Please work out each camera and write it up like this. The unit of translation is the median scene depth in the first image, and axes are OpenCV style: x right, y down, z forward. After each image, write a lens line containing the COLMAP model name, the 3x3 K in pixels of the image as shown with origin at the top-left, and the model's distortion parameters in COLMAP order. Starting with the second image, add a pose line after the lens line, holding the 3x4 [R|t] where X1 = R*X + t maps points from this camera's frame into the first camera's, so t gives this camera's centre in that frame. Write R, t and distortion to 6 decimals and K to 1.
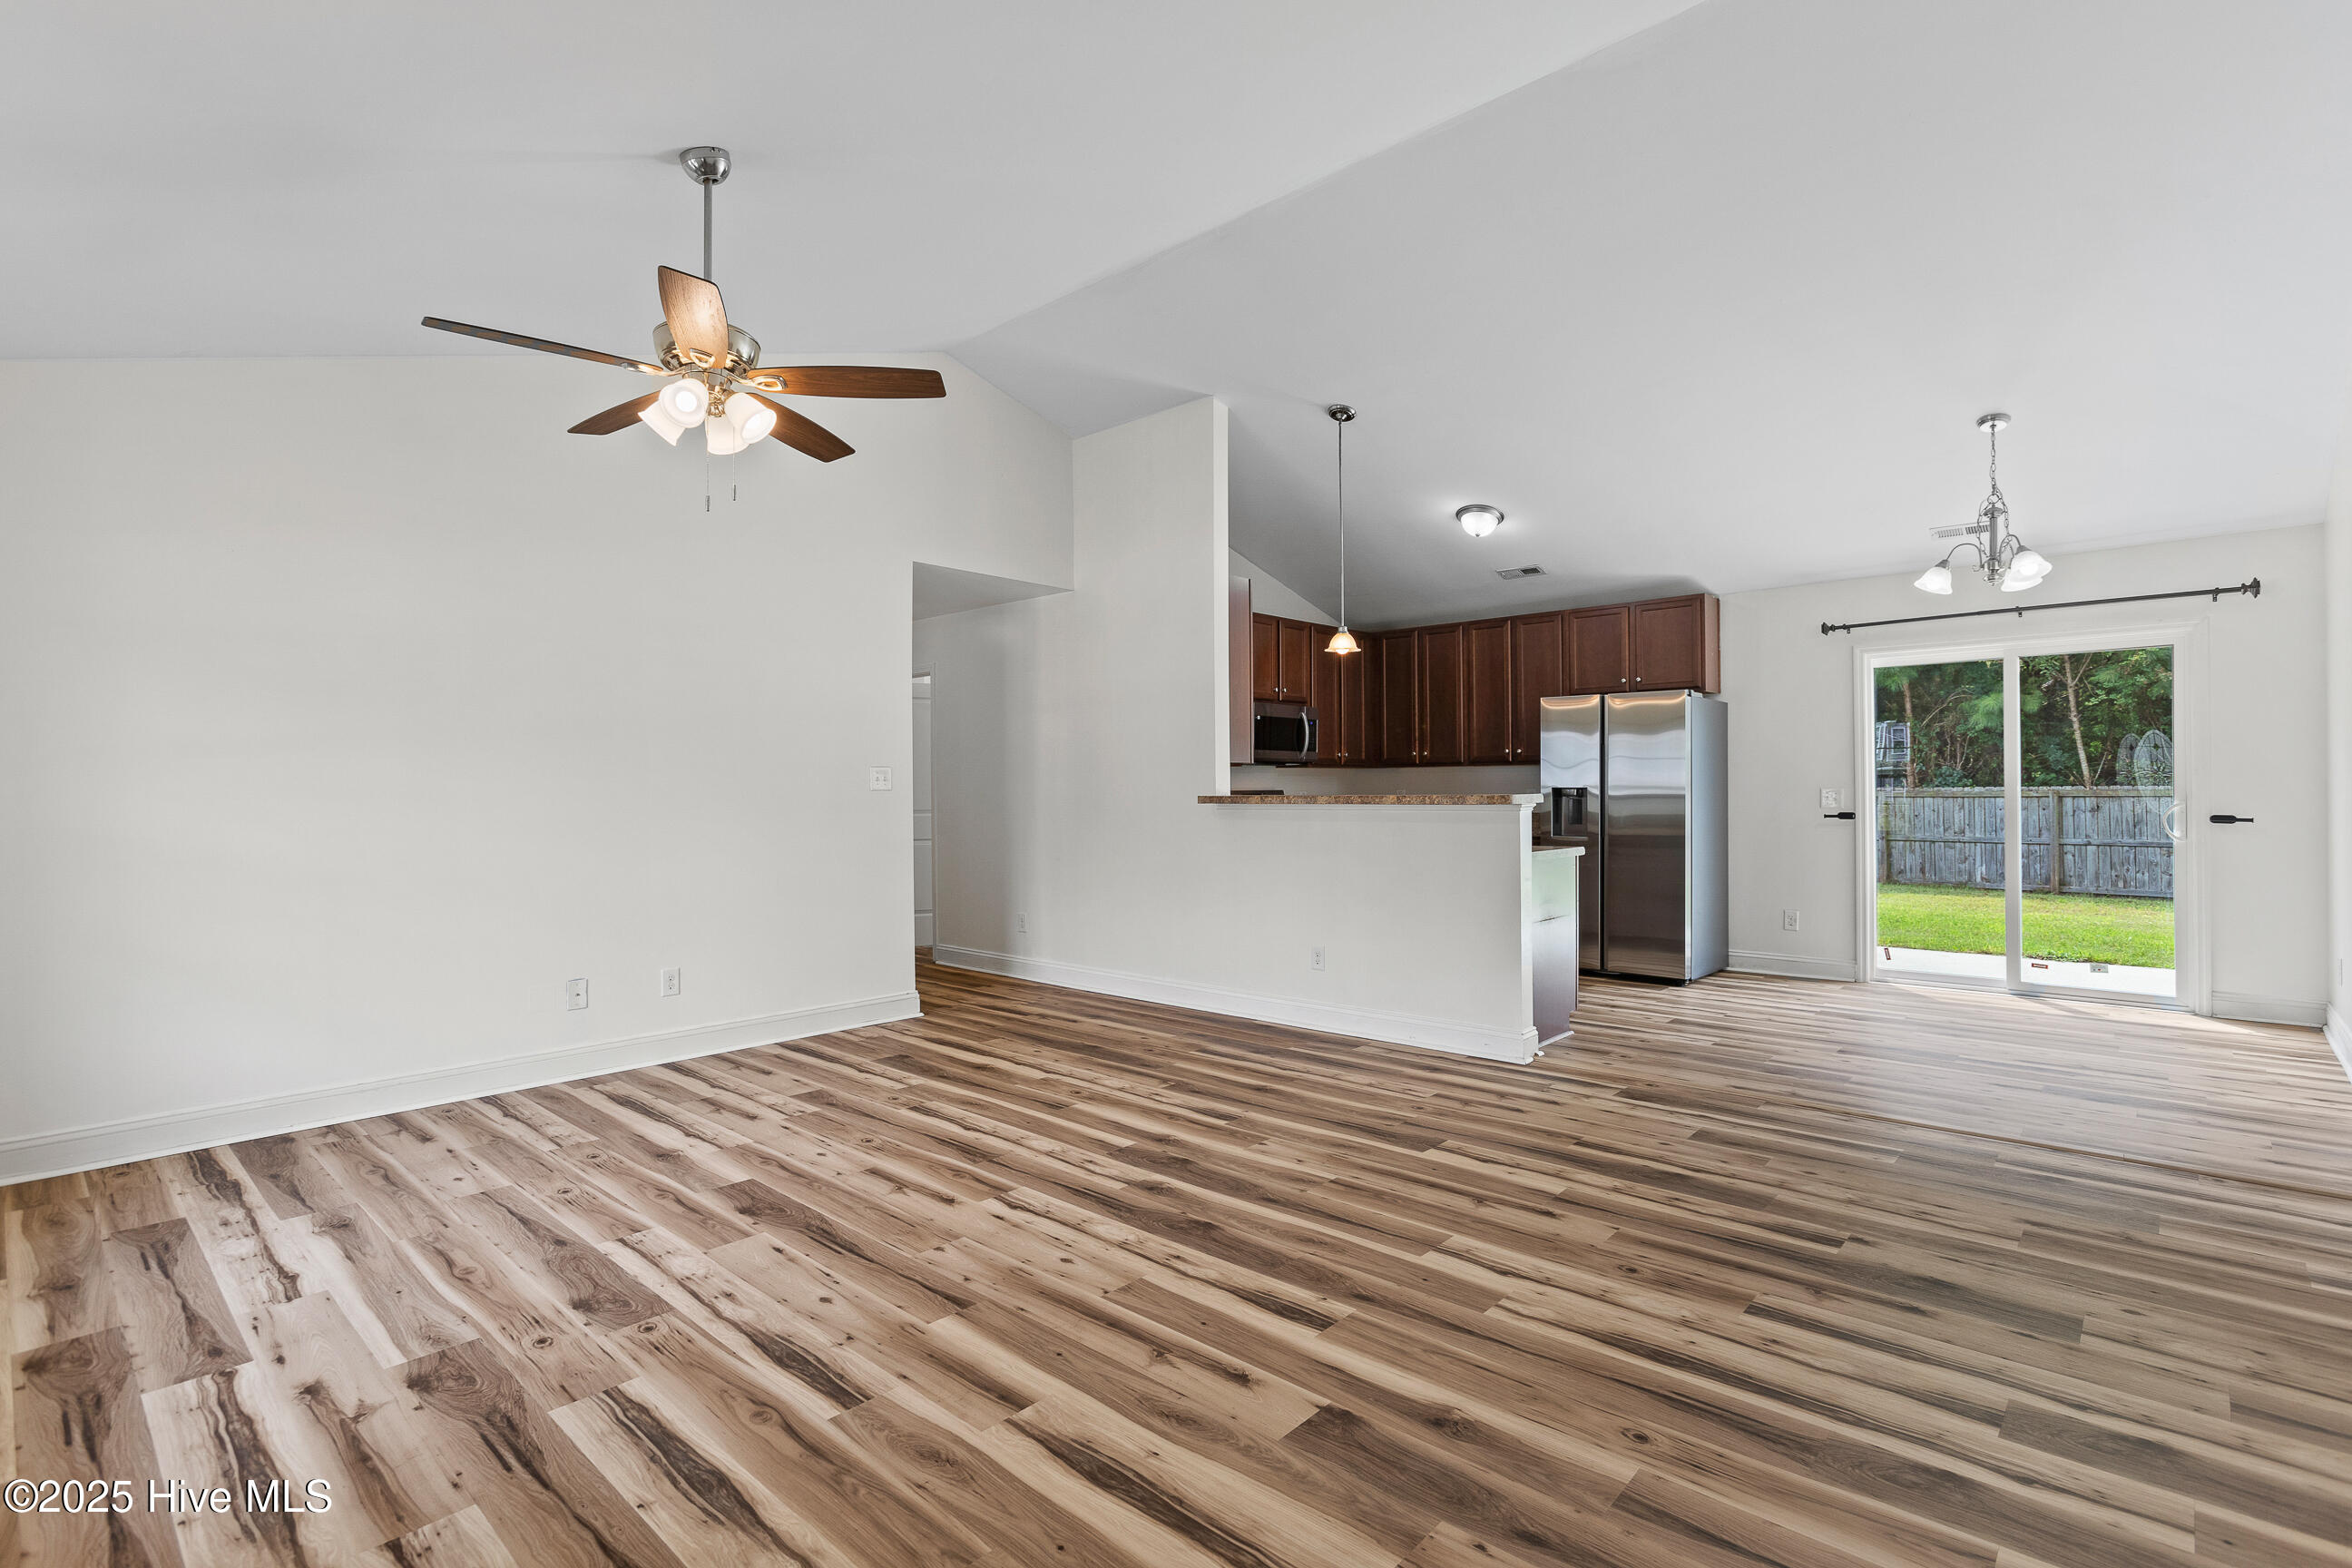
lens RADIAL K [[1116.7, 0, 1165.6], [0, 1116.7, 782.8], [0, 0, 1]] dist [-0.015375, 0.014008]
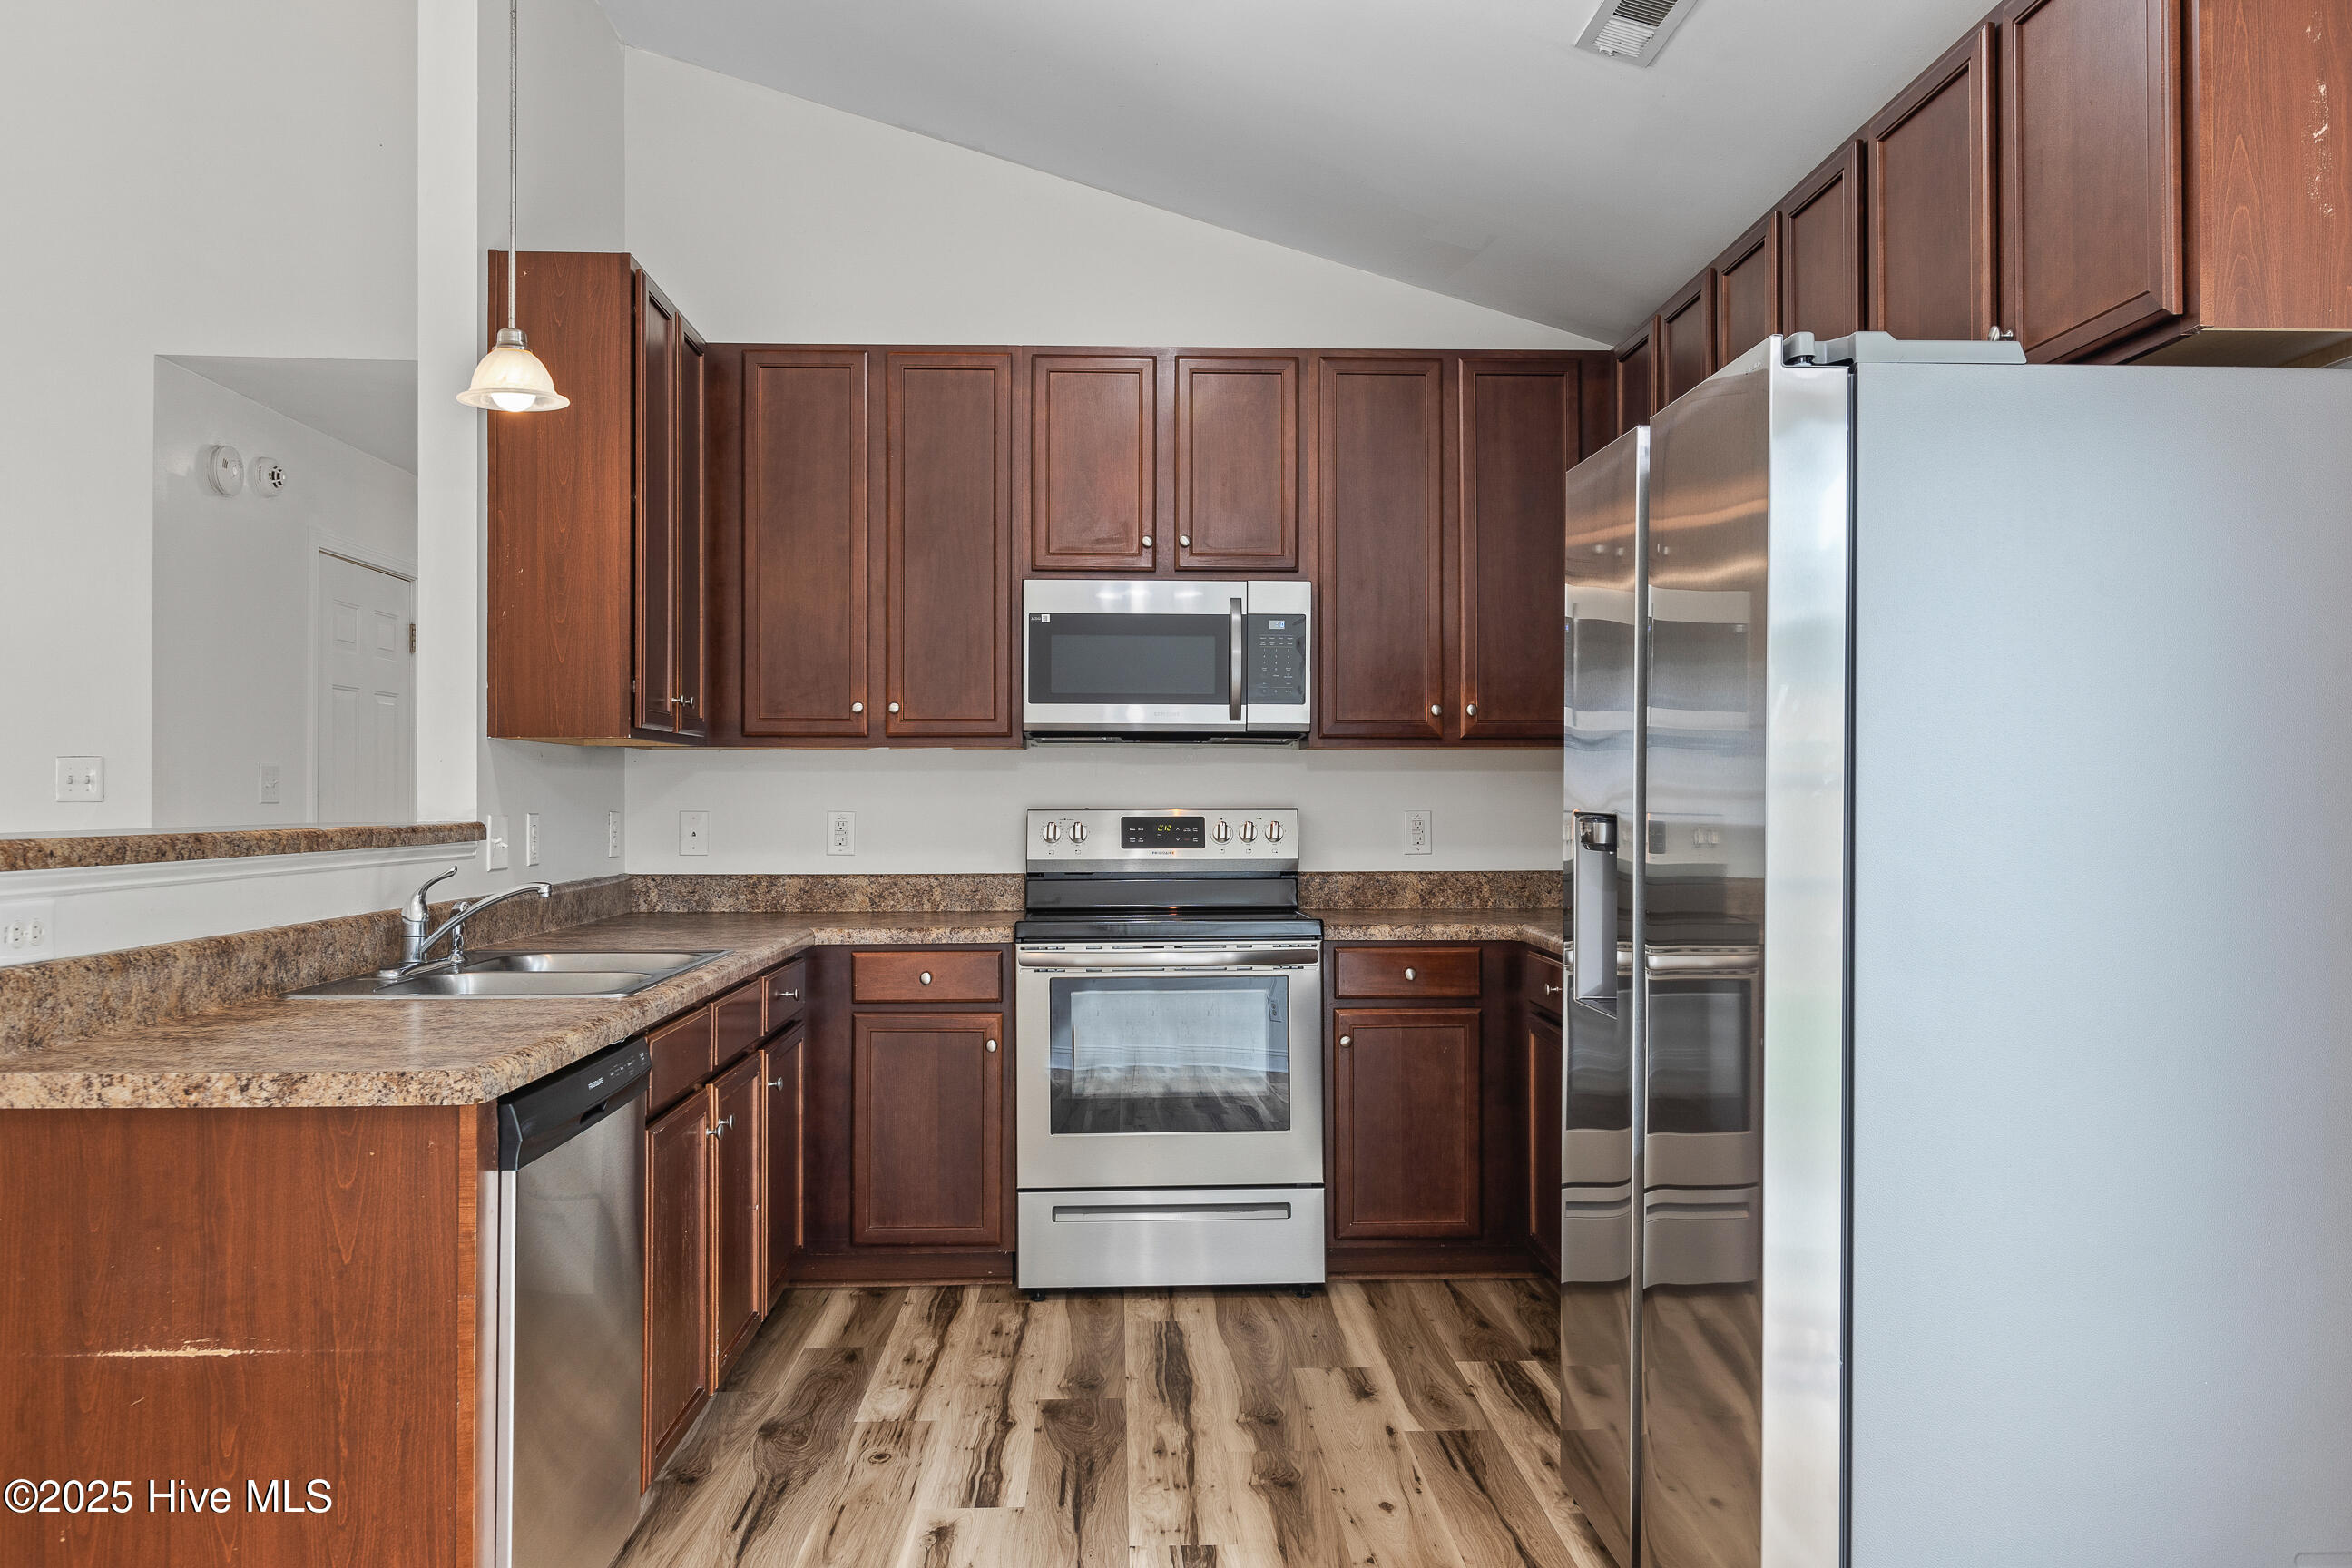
lens RADIAL K [[1715.2, 0, 1176.0], [0, 1715.2, 784.0], [0, 0, 1]] dist [-0.008535, -0.001148]
pose [[0.707040, 0.003482, -0.707165, 0.960815], [-0.002096, 0.999994, 0.002829, -0.006193], [0.707170, -0.000518, 0.707043, 1.115373]]
